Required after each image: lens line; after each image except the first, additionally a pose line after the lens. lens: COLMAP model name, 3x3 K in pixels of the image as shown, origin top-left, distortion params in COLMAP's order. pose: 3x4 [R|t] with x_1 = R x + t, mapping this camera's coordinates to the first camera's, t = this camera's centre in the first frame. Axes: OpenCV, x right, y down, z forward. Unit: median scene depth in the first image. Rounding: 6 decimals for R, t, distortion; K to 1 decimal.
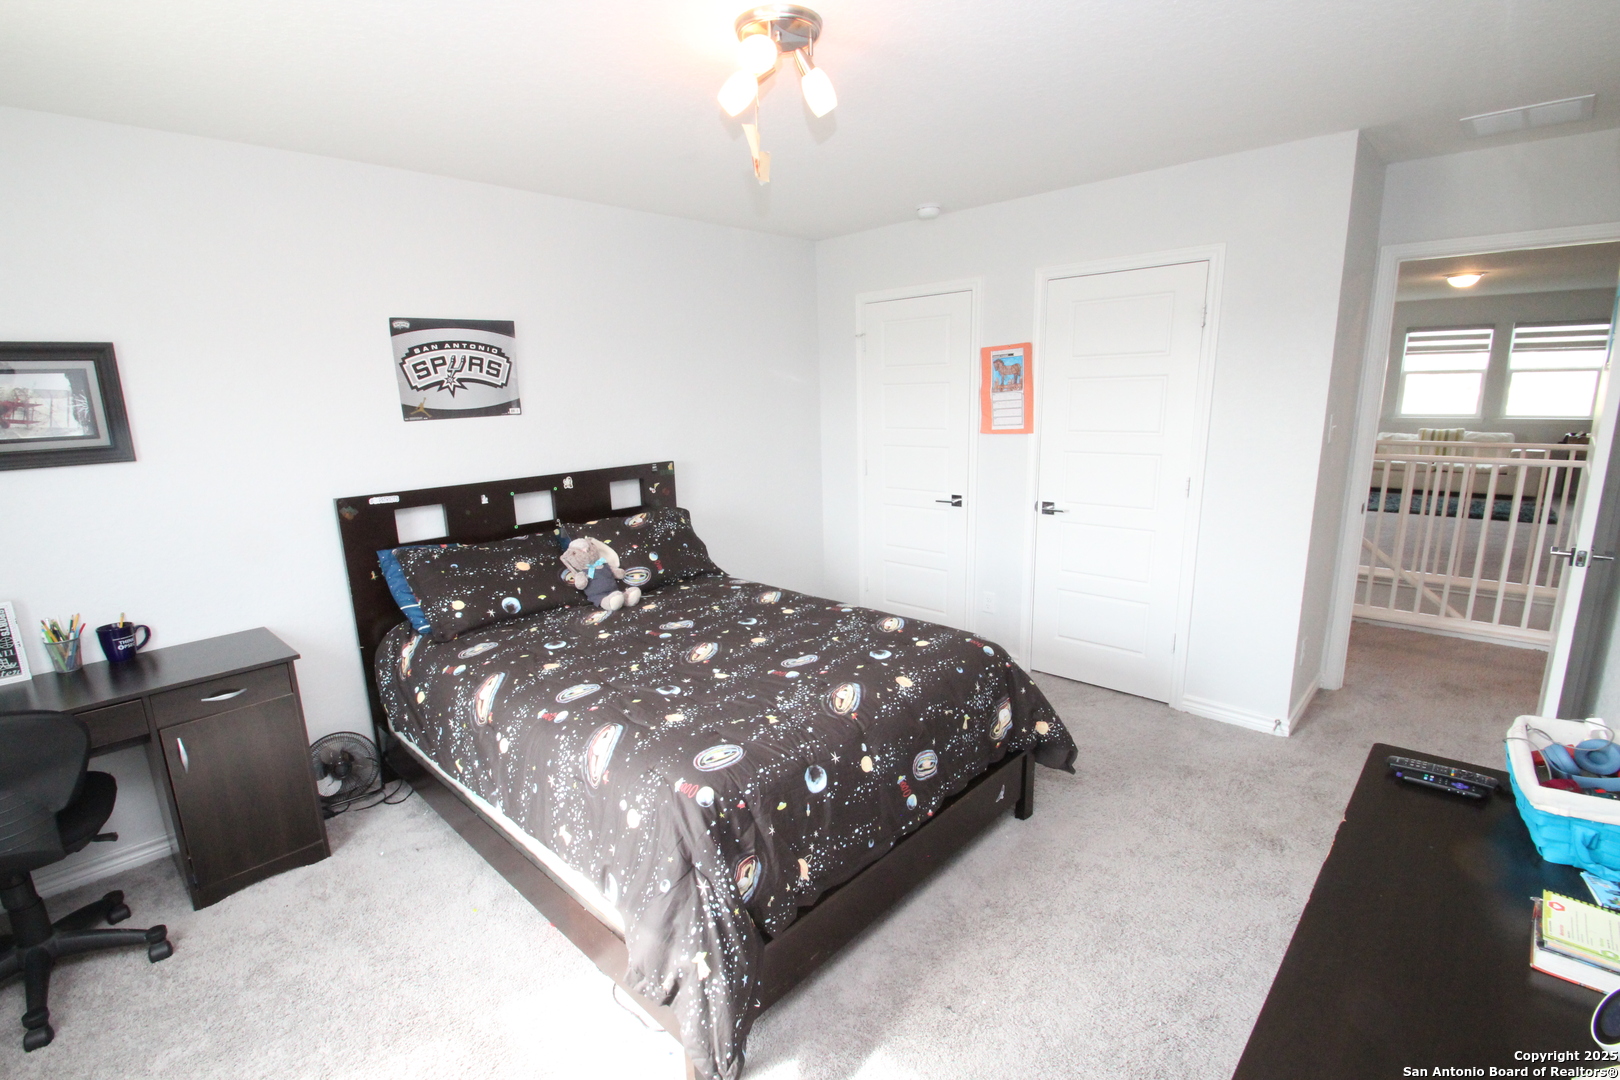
lens RADIAL K [[750.3, 0, 786.7], [0, 750.3, 556.7], [0, 0, 1]] dist [0.003528, -0.013209]
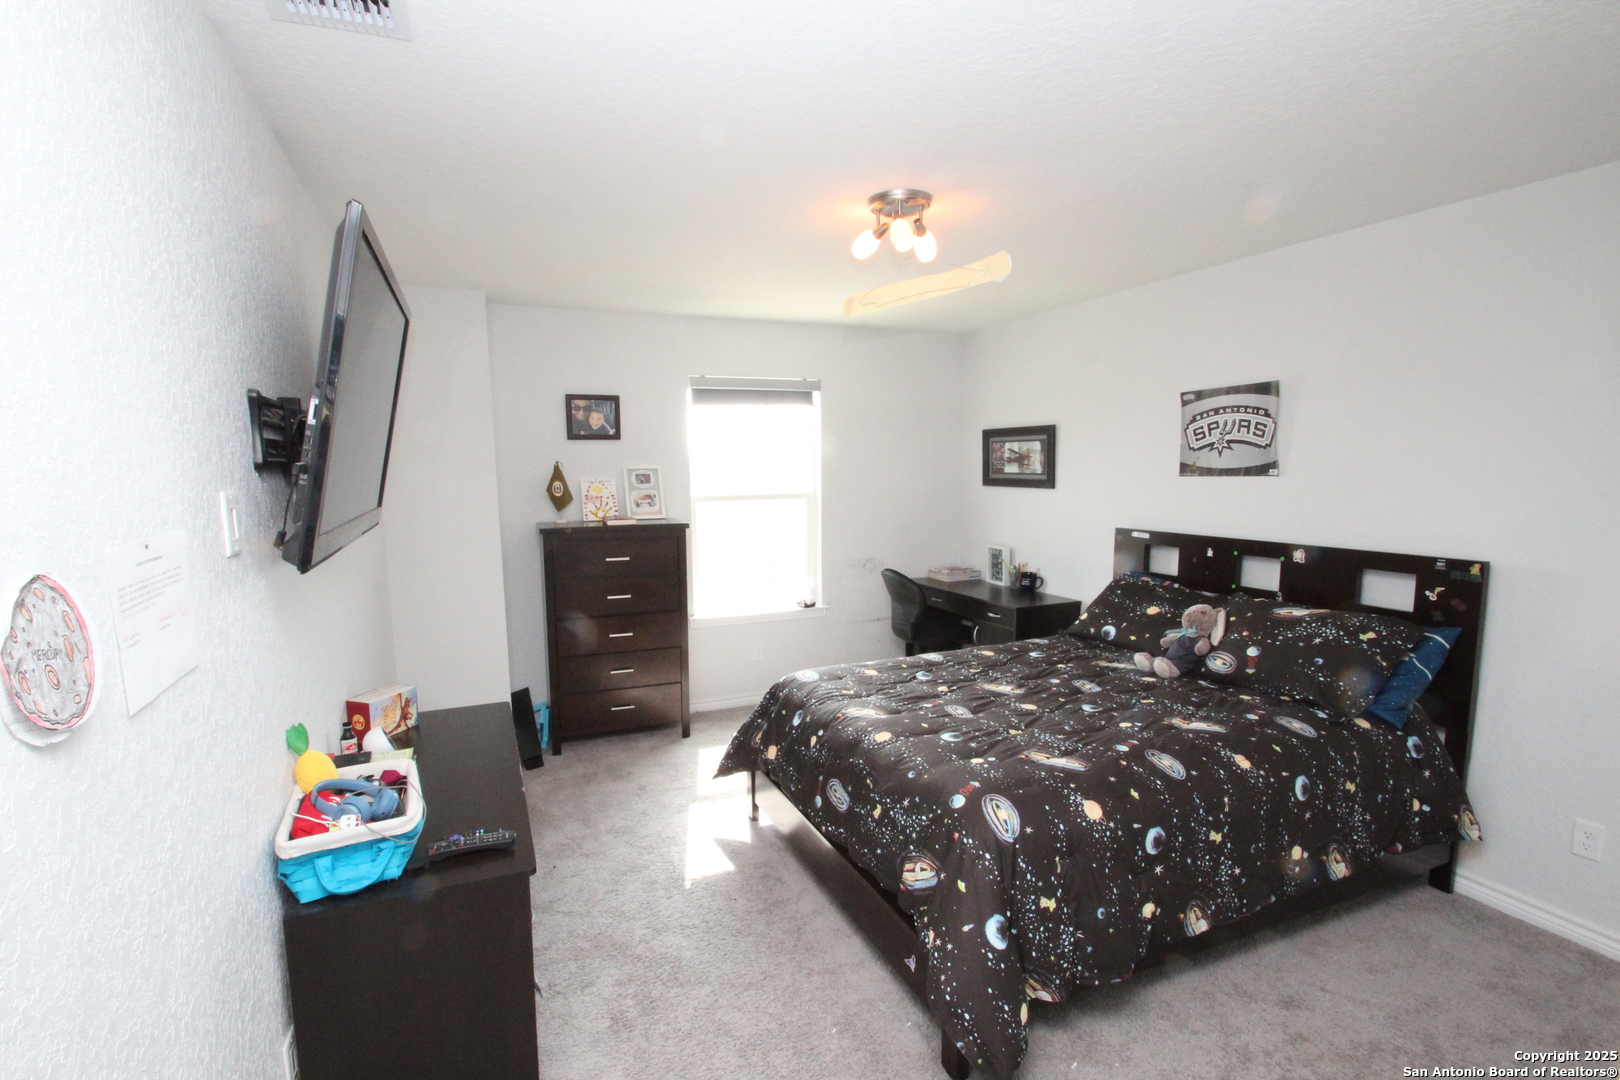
lens RADIAL K [[750.3, 0, 786.7], [0, 750.3, 556.7], [0, 0, 1]] dist [0.003528, -0.013209]
pose [[-0.411827, 0.138704, -0.900644, 0.821119], [-0.183768, 0.955401, 0.231166, -0.210854], [0.892540, 0.260710, -0.367971, 0.877714]]
